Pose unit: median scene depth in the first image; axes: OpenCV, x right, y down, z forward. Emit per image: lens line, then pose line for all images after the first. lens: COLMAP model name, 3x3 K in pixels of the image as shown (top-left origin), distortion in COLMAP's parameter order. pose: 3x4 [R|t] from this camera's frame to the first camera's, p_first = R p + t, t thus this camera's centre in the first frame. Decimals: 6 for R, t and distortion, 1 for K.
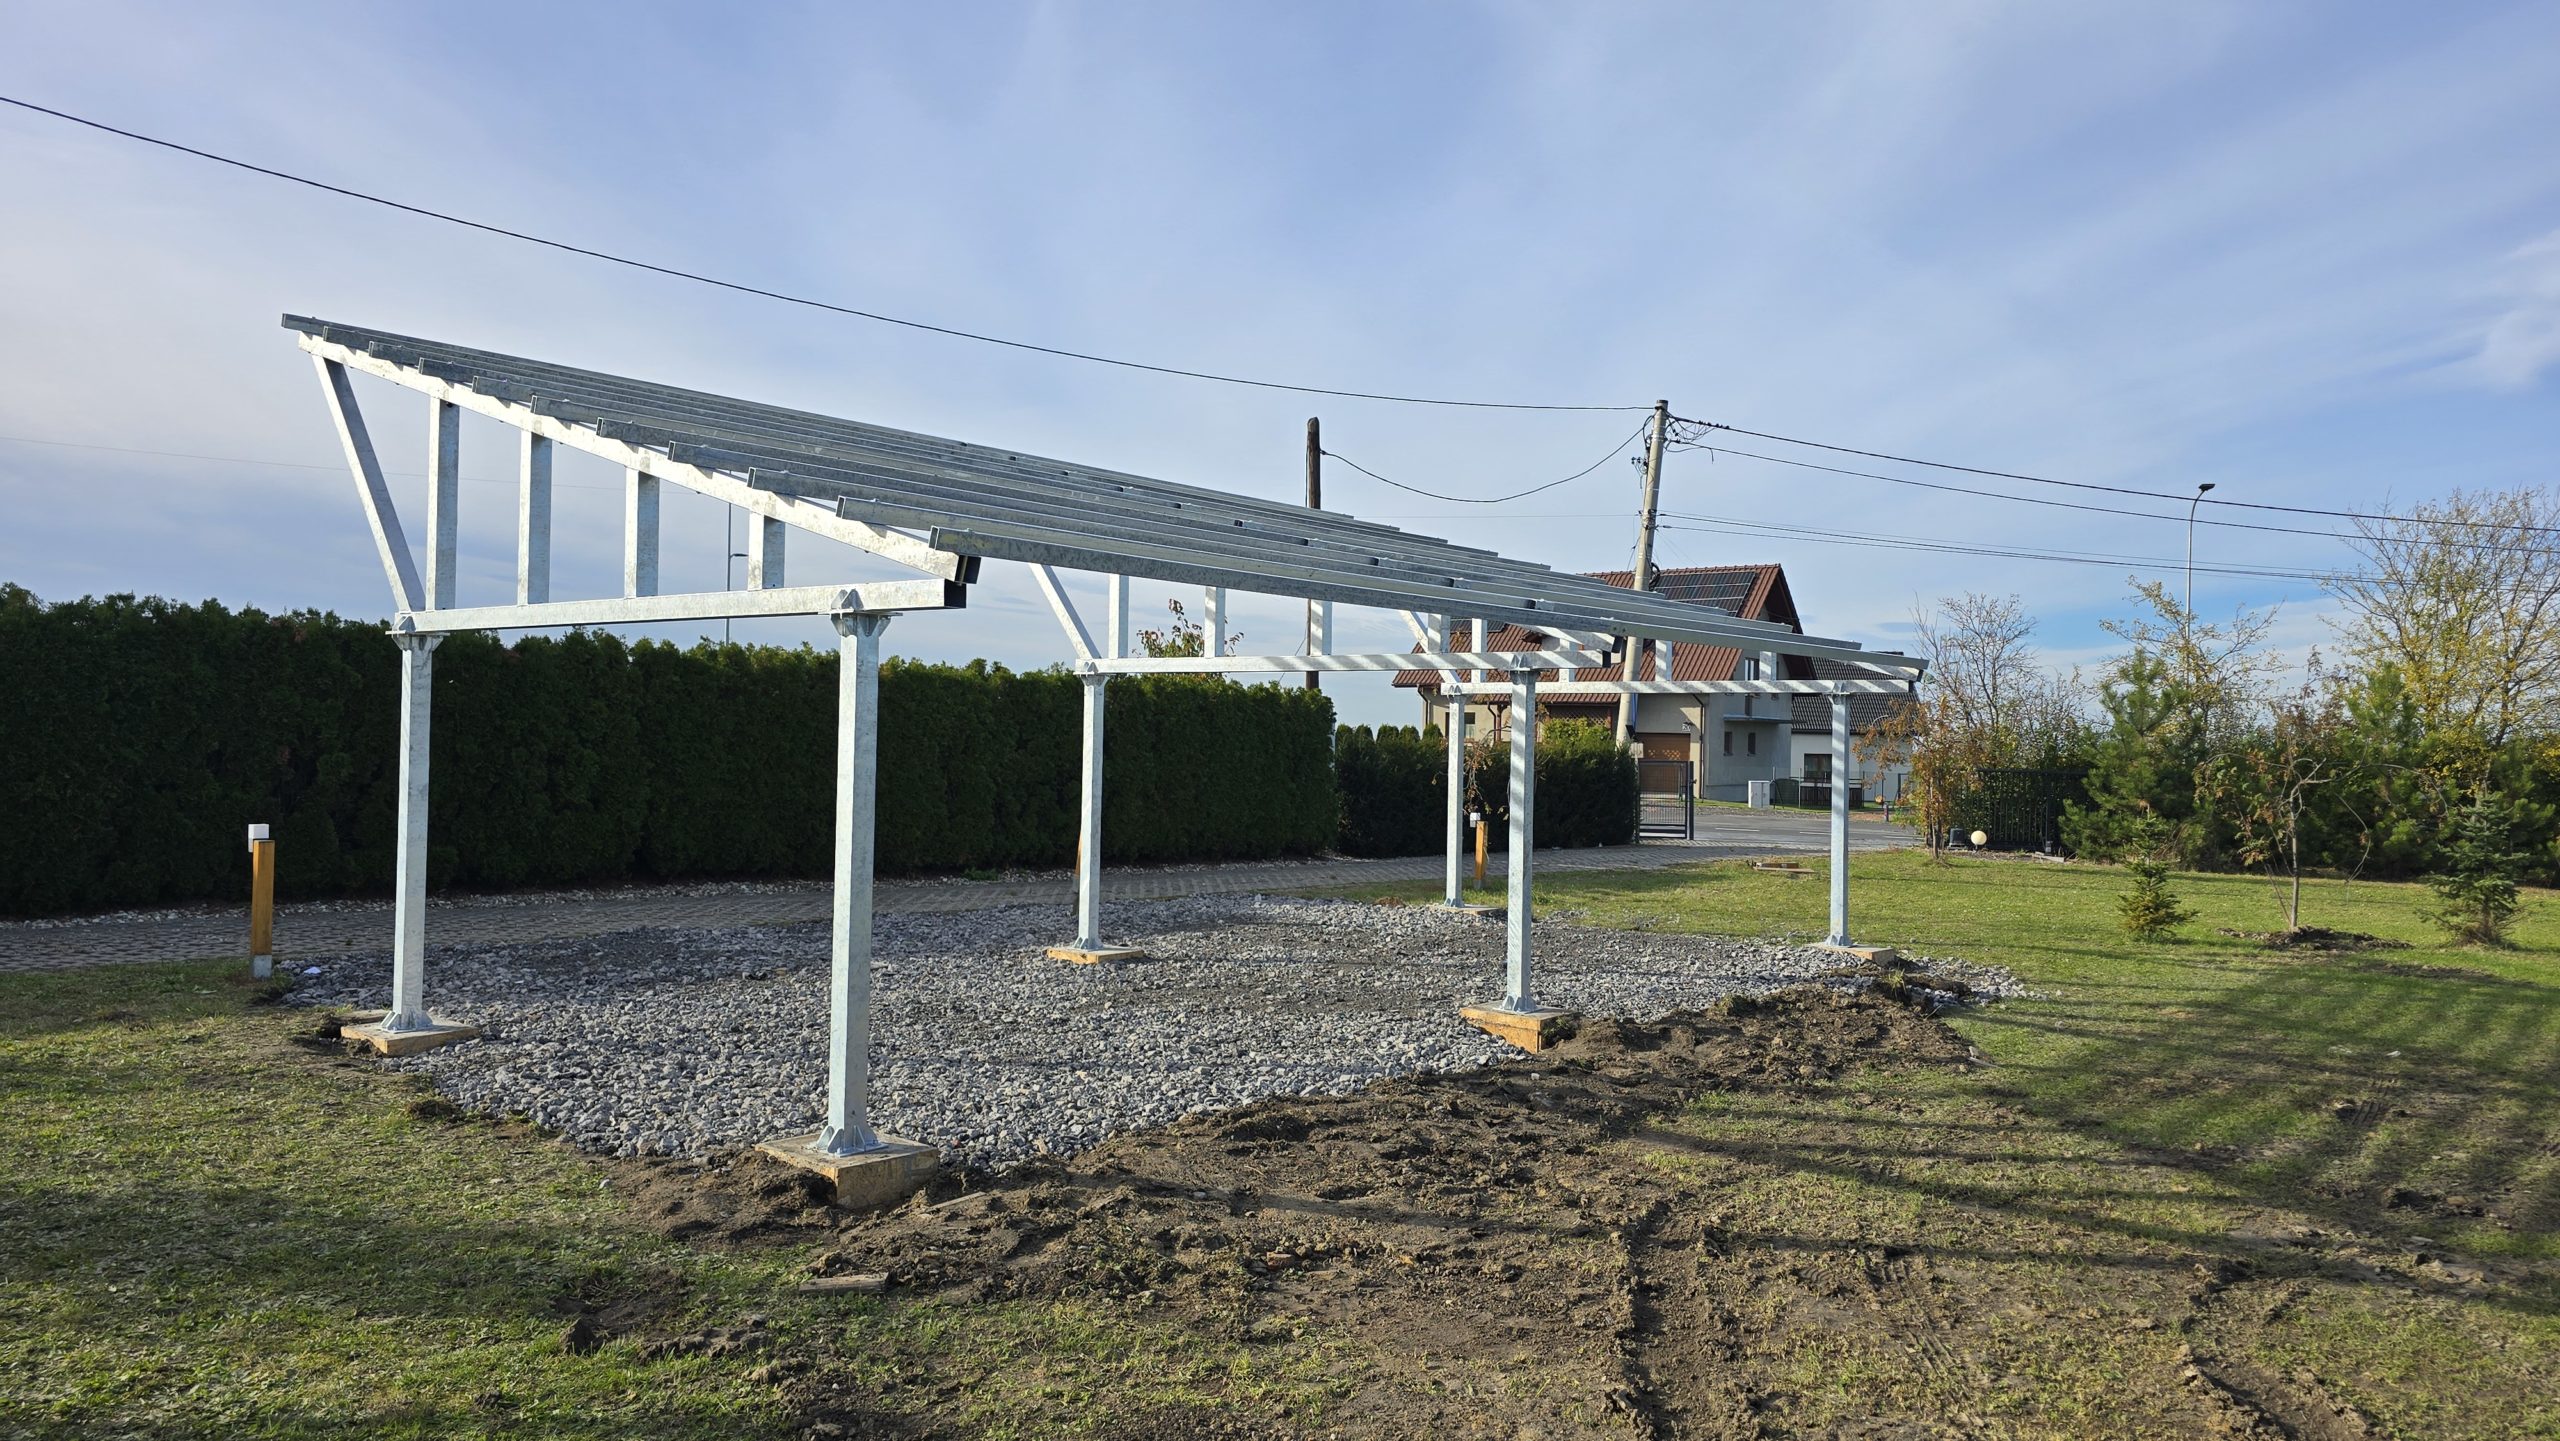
lens RADIAL K [[1700.7, 0, 1310.1], [0, 1700.7, 724.9], [0, 0, 1]] dist [0.061484, -0.066417]
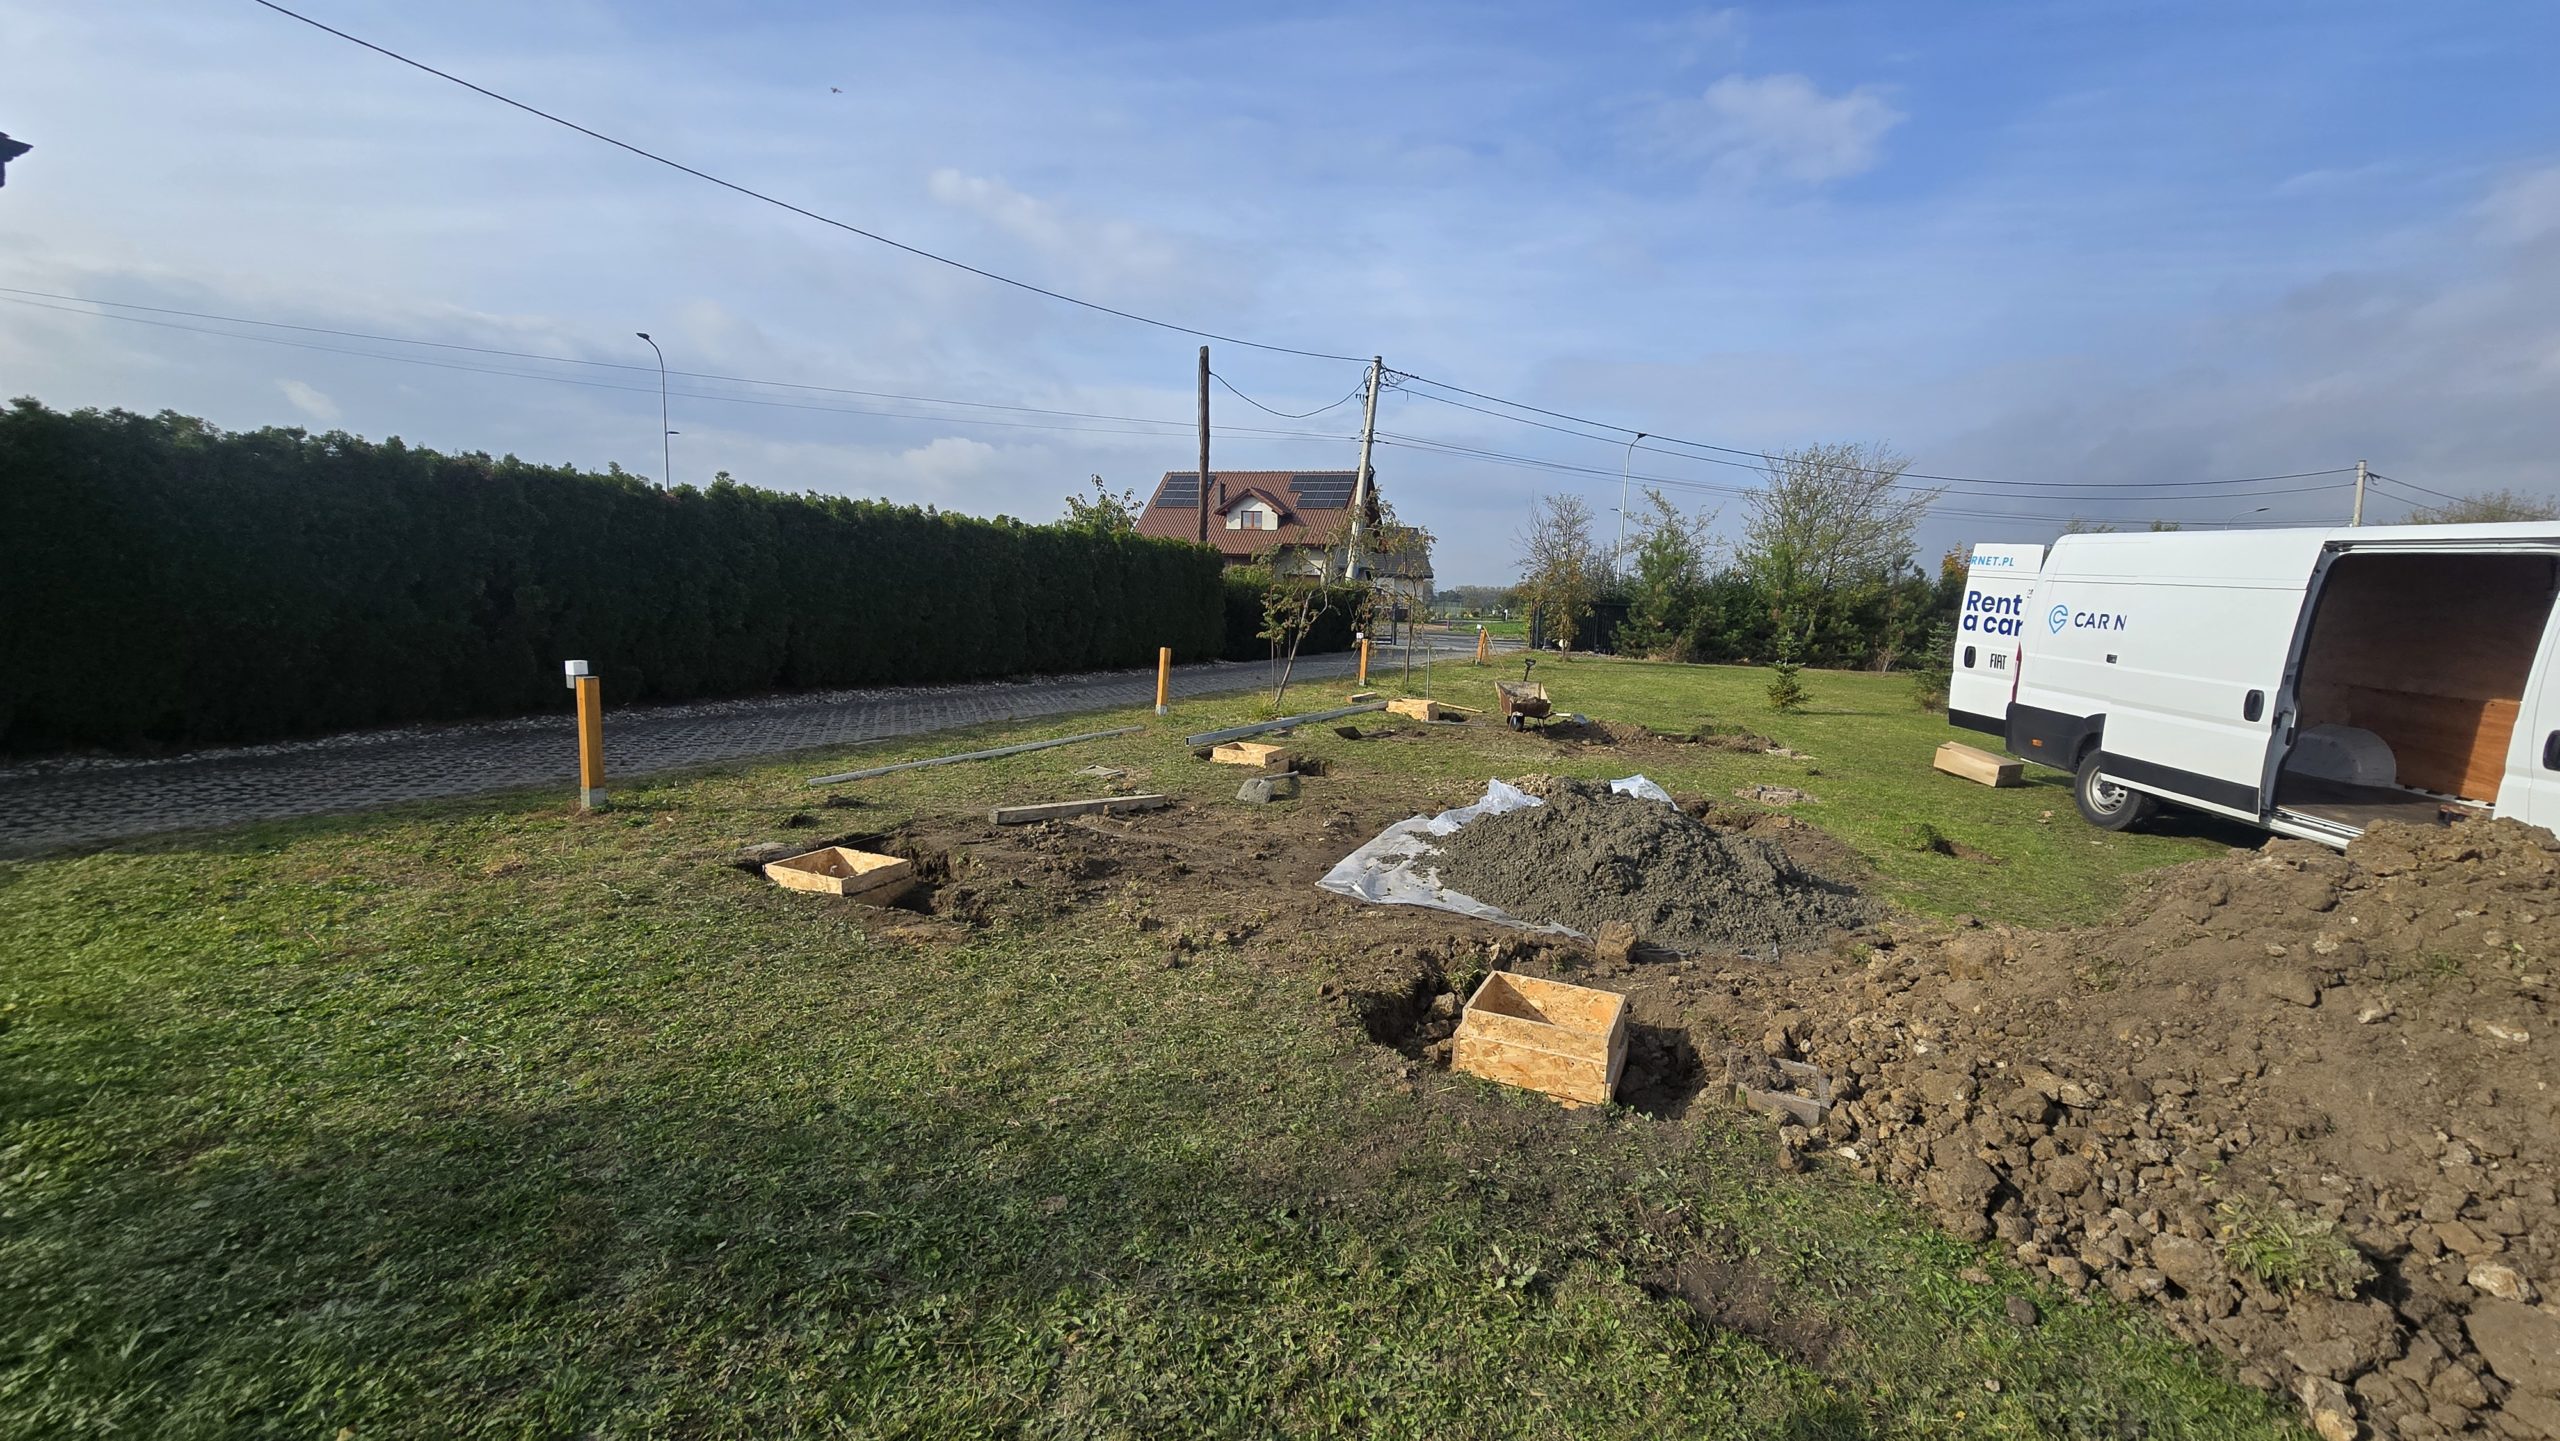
lens RADIAL K [[1034.9, 0, 1305.6], [0, 1034.9, 716.3], [0, 0, 1]] dist [-0.011674, -0.000018]
pose [[0.963673, -0.020796, 0.266275, -0.180535], [-0.017586, 0.989860, 0.140956, -0.001346], [-0.266507, -0.140518, 0.953535, 0.153689]]
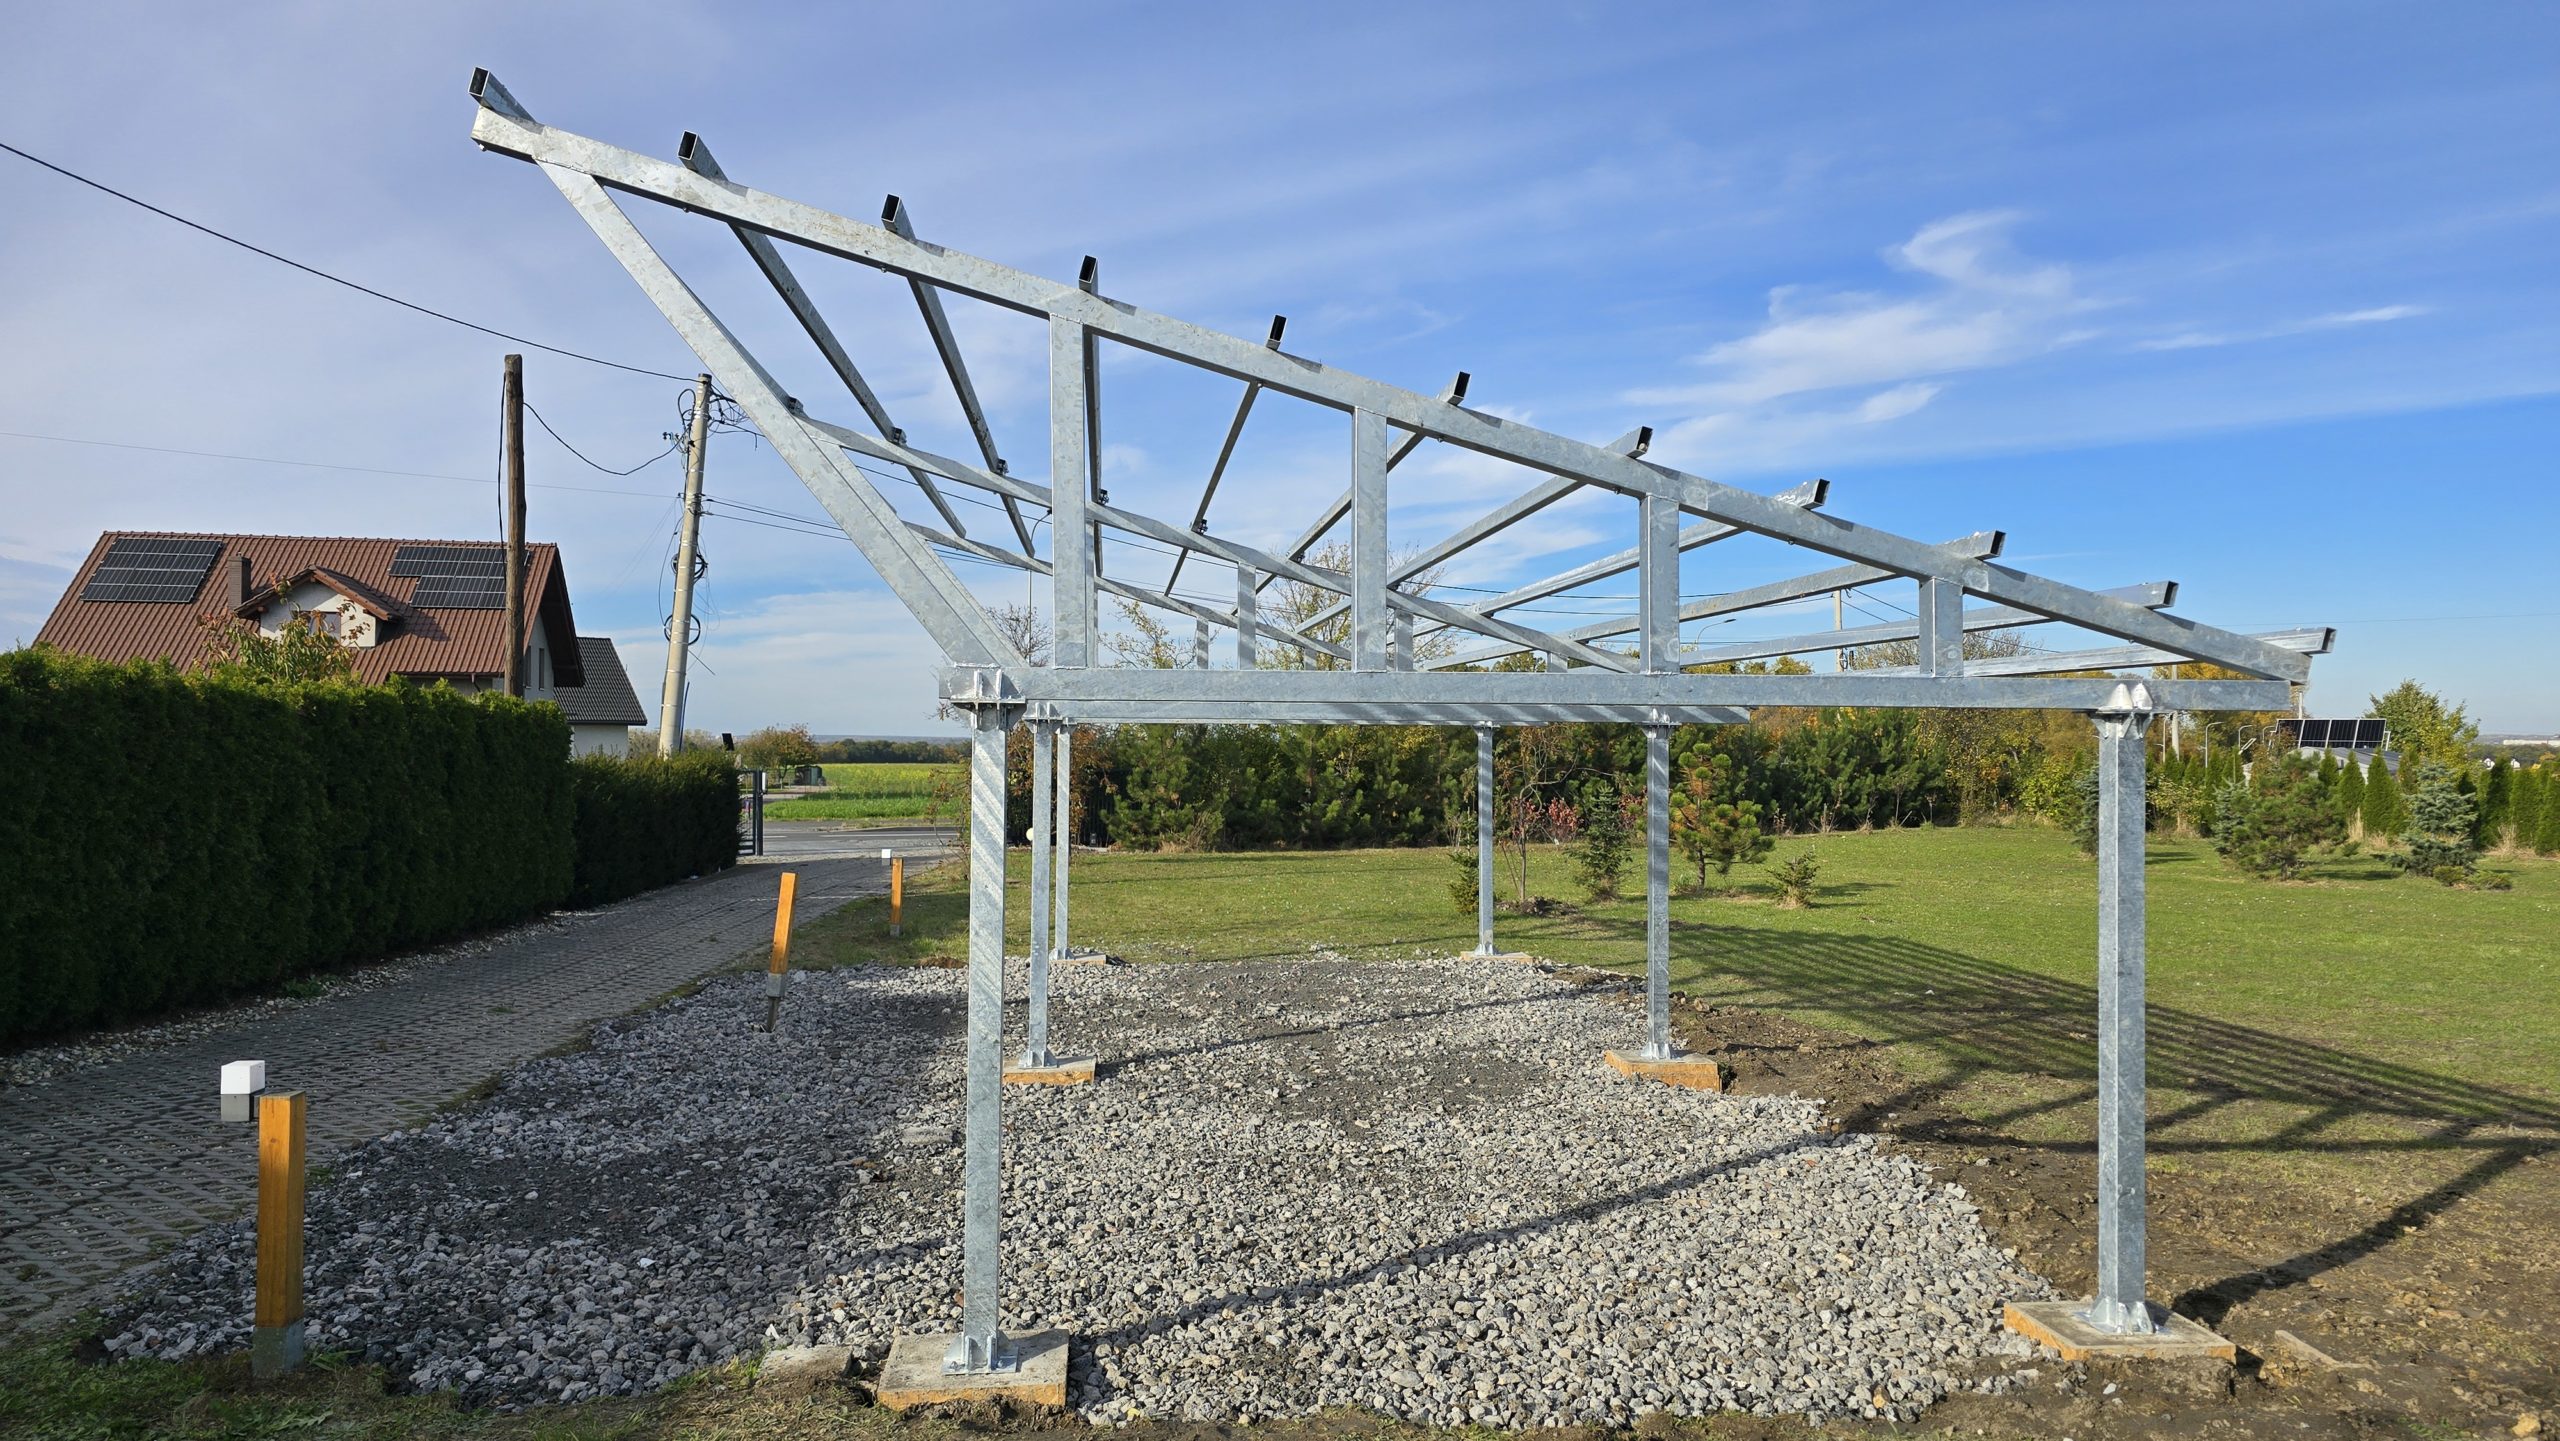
lens RADIAL K [[1700.7, 0, 1310.1], [0, 1700.7, 724.9], [0, 0, 1]] dist [0.061484, -0.066417]
pose [[0.695274, -0.011452, 0.718653, -0.378730], [0.003051, 0.999911, 0.012981, -0.022907], [-0.718738, -0.006833, 0.695248, 0.217419]]
